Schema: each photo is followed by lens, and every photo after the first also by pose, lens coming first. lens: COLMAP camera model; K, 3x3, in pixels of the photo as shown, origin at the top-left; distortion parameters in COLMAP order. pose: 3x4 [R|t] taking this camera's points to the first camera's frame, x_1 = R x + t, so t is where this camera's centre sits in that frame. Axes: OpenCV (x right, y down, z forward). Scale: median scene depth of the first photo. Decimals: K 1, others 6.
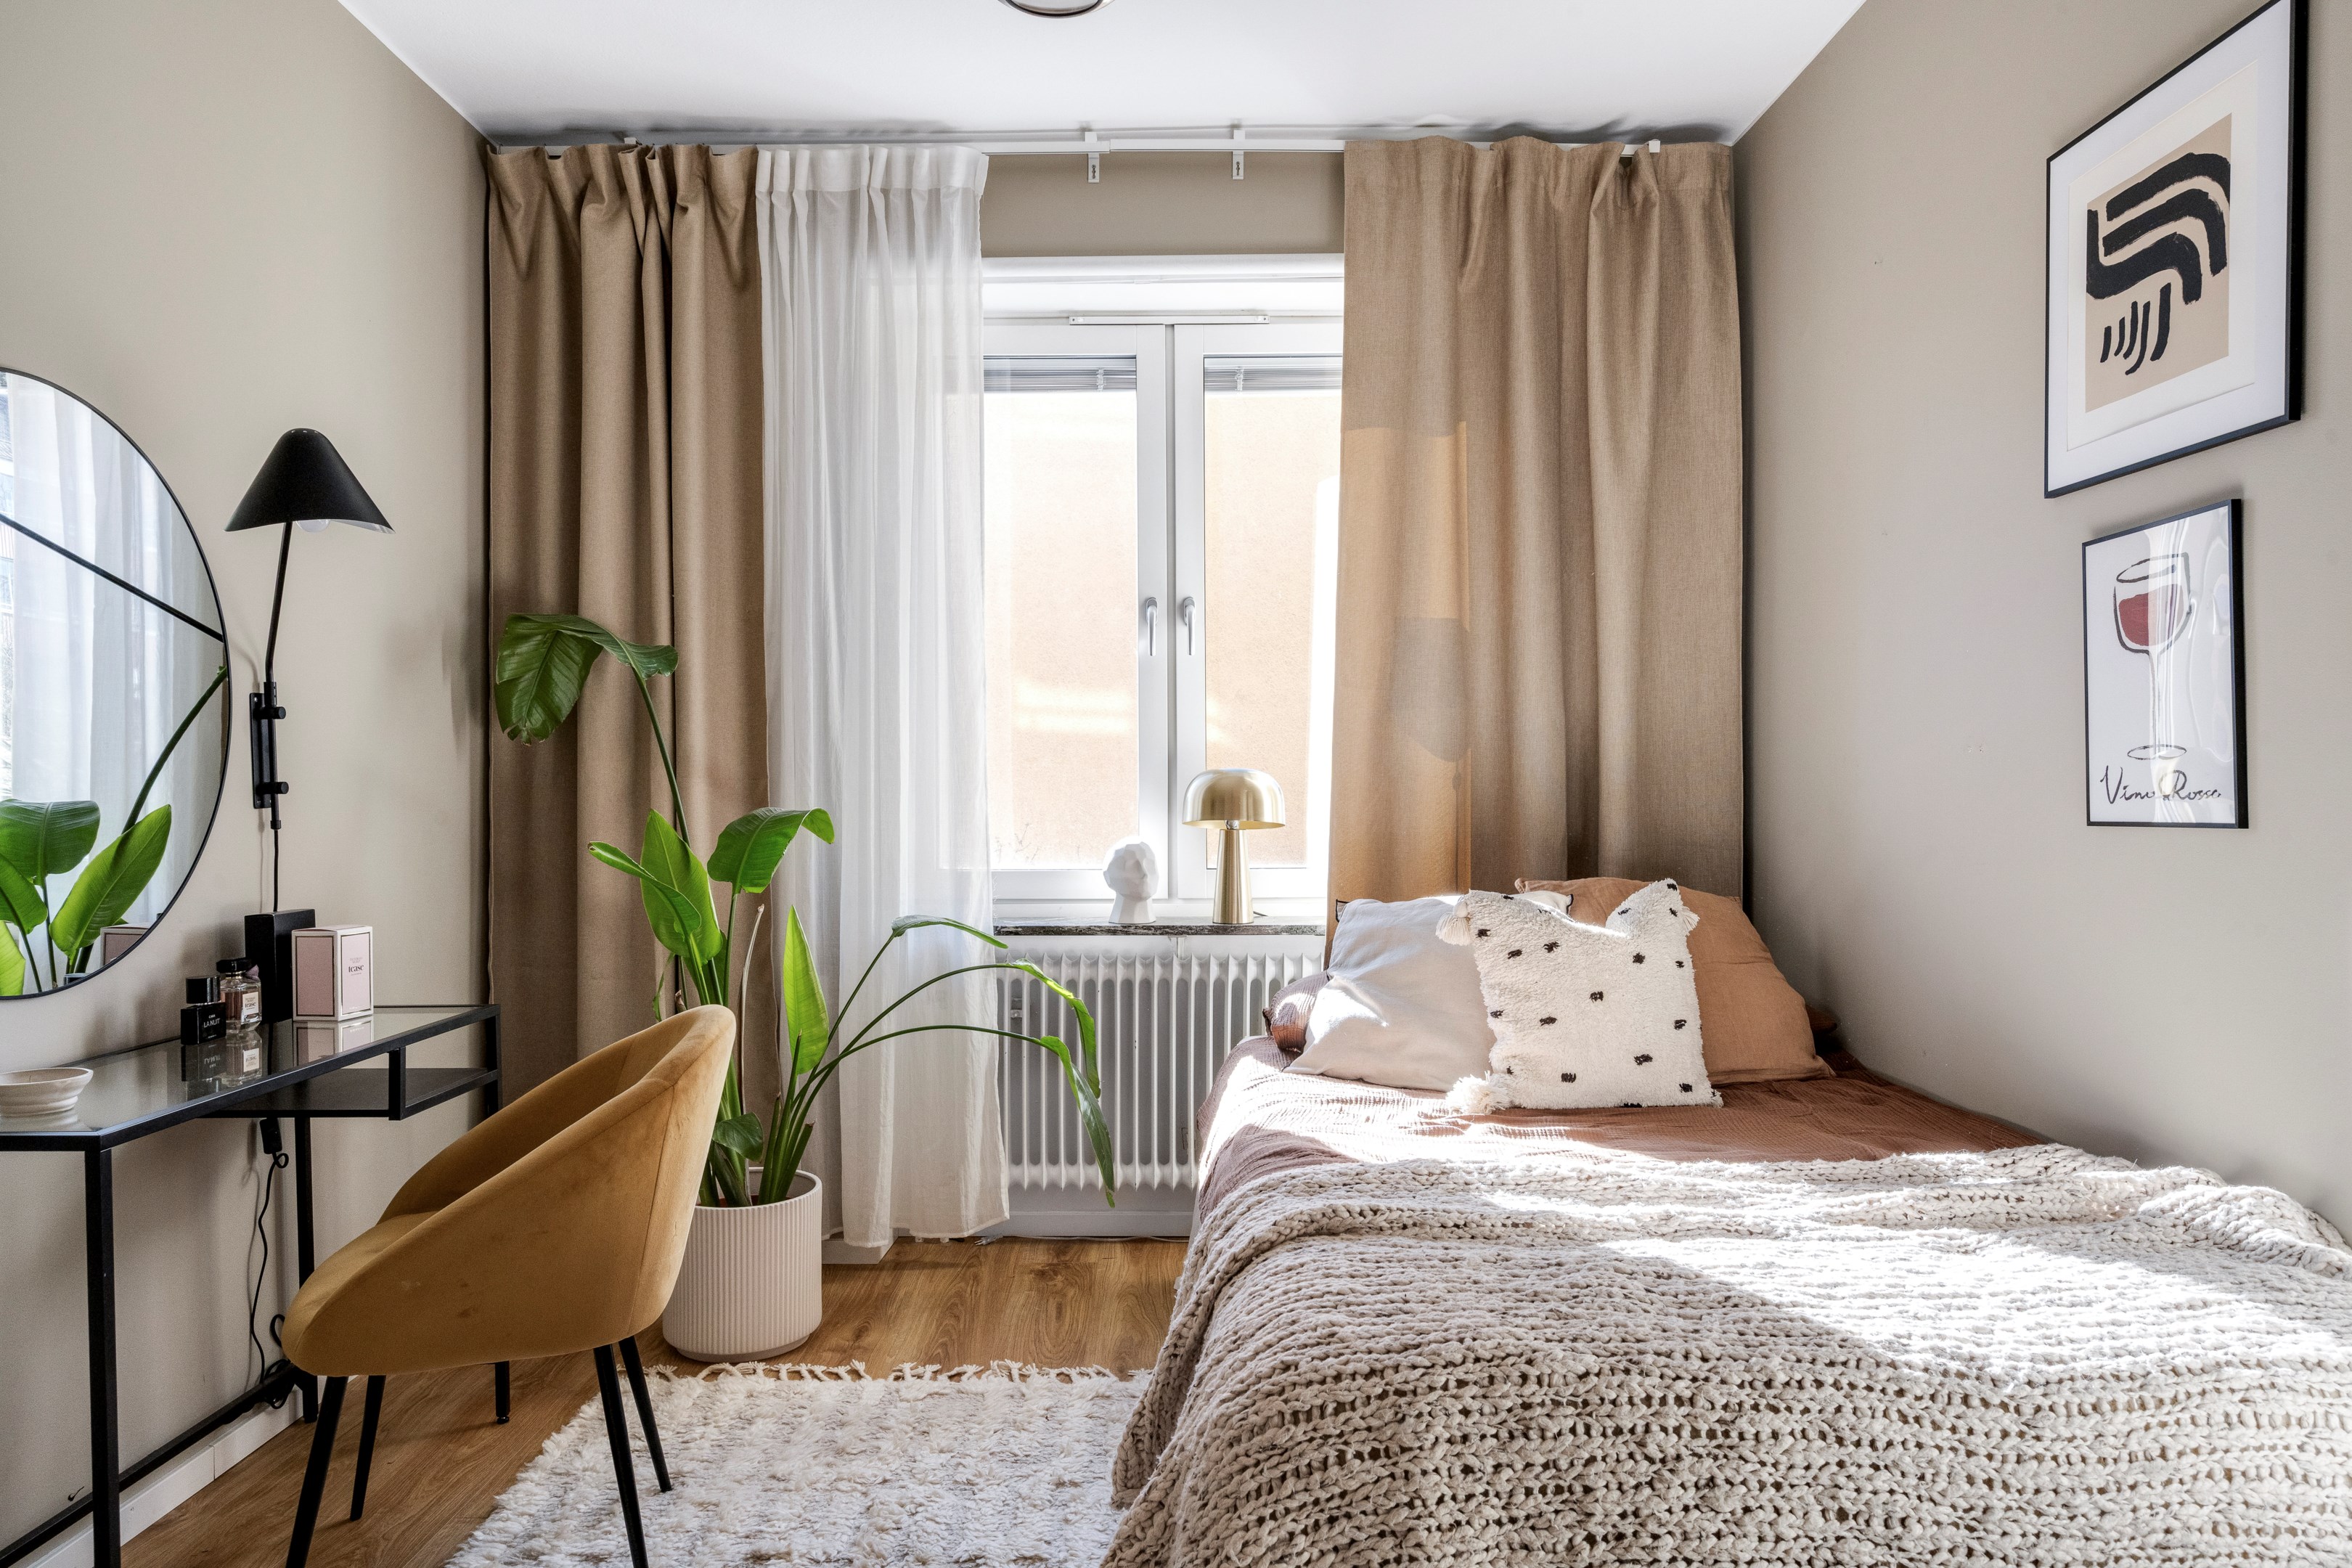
lens RADIAL K [[1508.7, 0, 1175.8], [0, 1508.7, 798.0], [0, 0, 1]] dist [-0.002923, -0.002209]
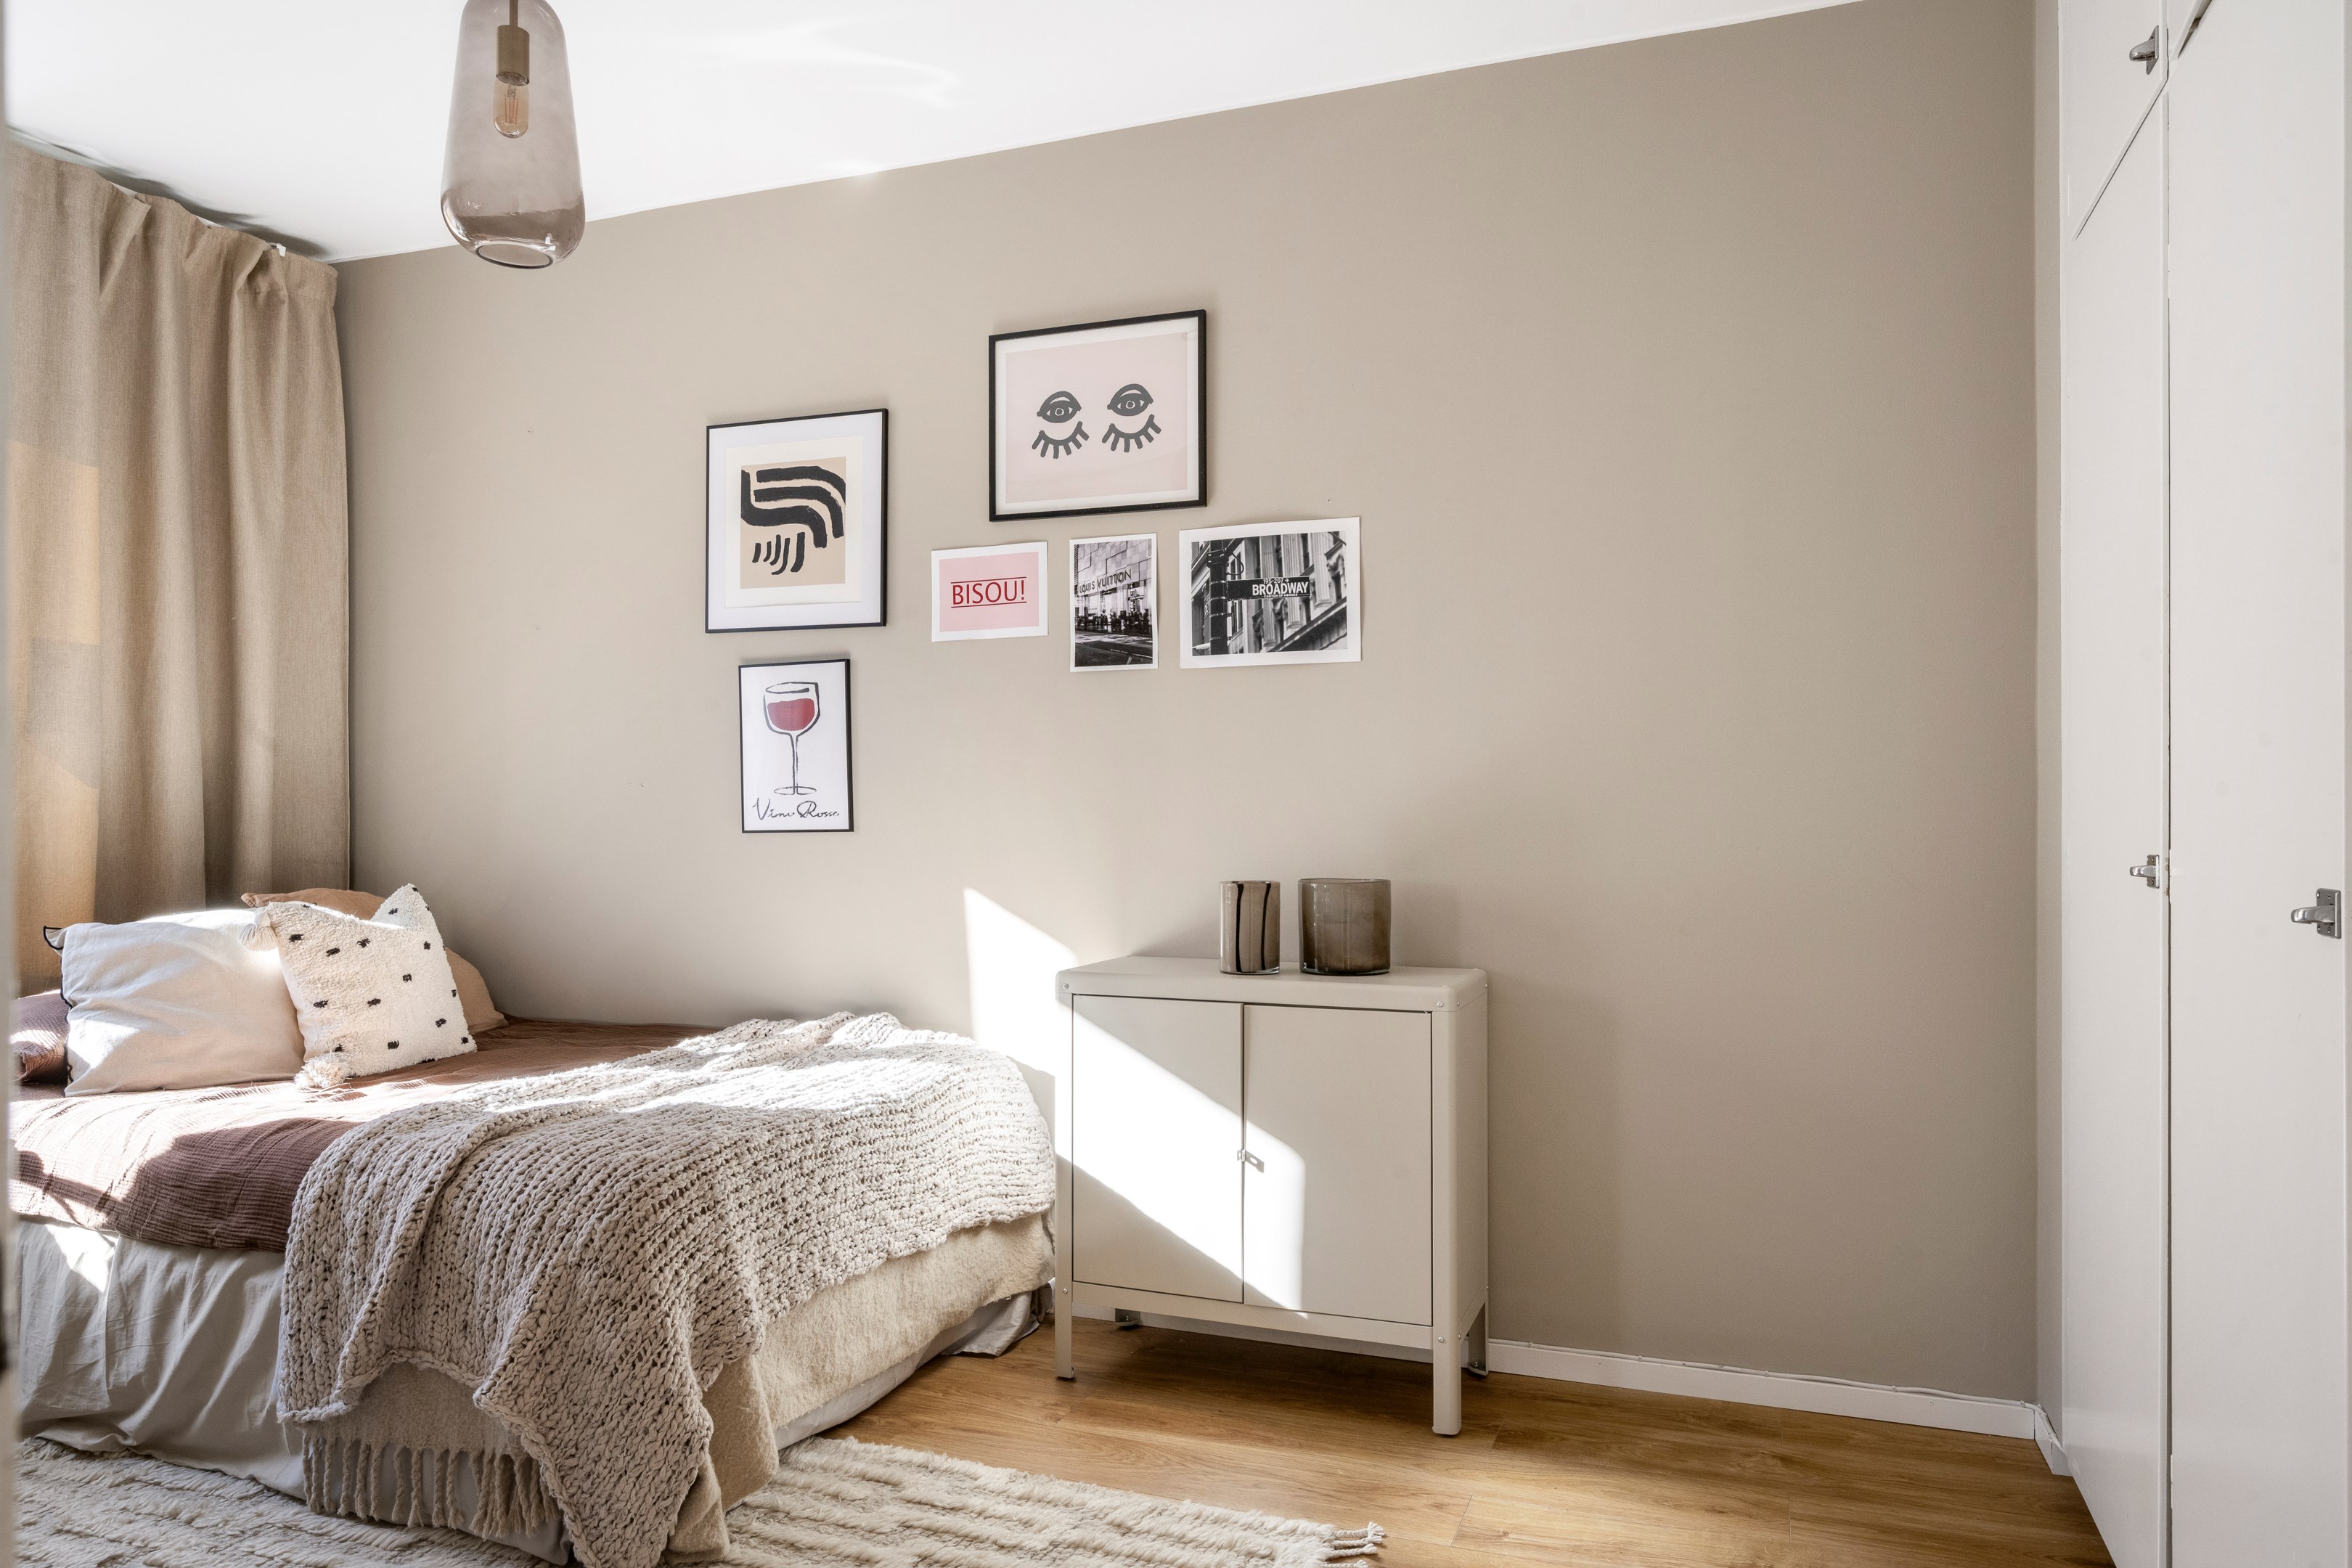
lens RADIAL K [[1508.7, 0, 1175.8], [0, 1508.7, 798.0], [0, 0, 1]] dist [-0.002923, -0.002209]
pose [[0.357951, 0.003822, 0.933732, -0.821410], [0.009113, 0.999930, -0.007586, -0.003854], [-0.933696, 0.011224, 0.357891, -0.061566]]
